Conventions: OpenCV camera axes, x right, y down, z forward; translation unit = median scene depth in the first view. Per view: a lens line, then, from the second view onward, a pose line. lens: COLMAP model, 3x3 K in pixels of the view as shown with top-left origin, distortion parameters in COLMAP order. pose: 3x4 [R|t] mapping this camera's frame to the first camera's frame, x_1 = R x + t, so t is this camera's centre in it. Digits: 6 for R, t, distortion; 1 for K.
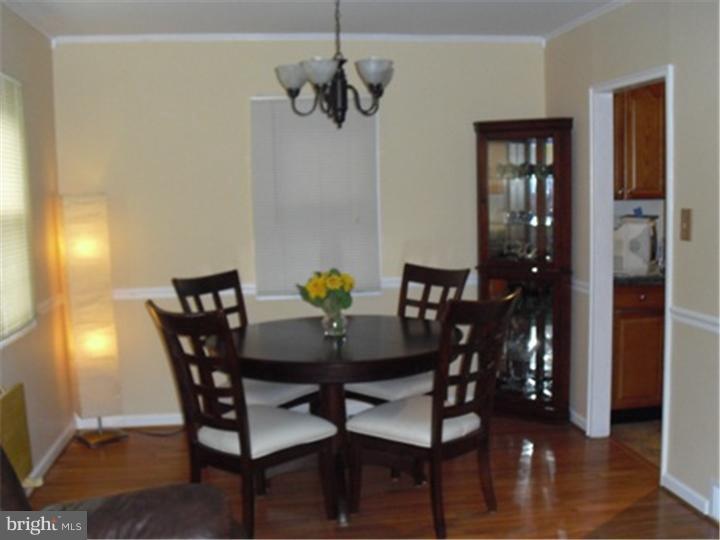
lens RADIAL K [[774.3, 0, 375.4], [0, 774.3, 271.1], [0, 0, 1]] dist [-0.154680, 0.039712]
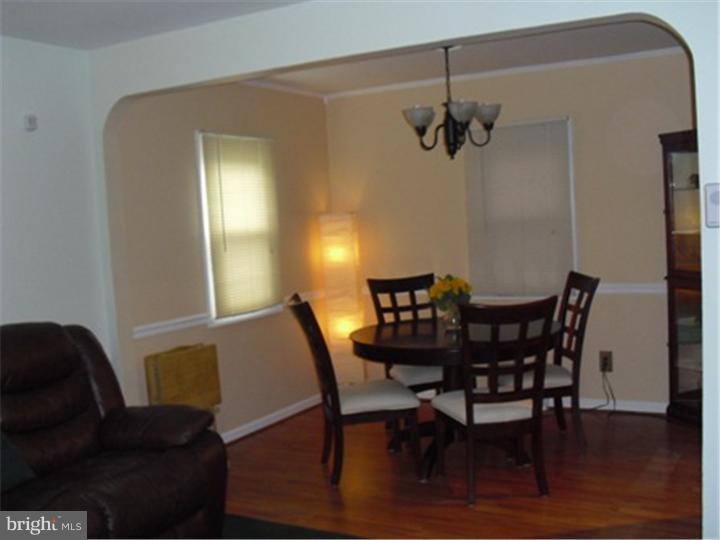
lens RADIAL K [[774.3, 0, 375.4], [0, 774.3, 271.1], [0, 0, 1]] dist [-0.154680, 0.039712]
pose [[0.789819, 0.020440, -0.612999, 0.548860], [-0.019959, 0.999772, 0.007619, -0.014441], [0.613015, 0.006217, 0.790047, -0.028851]]
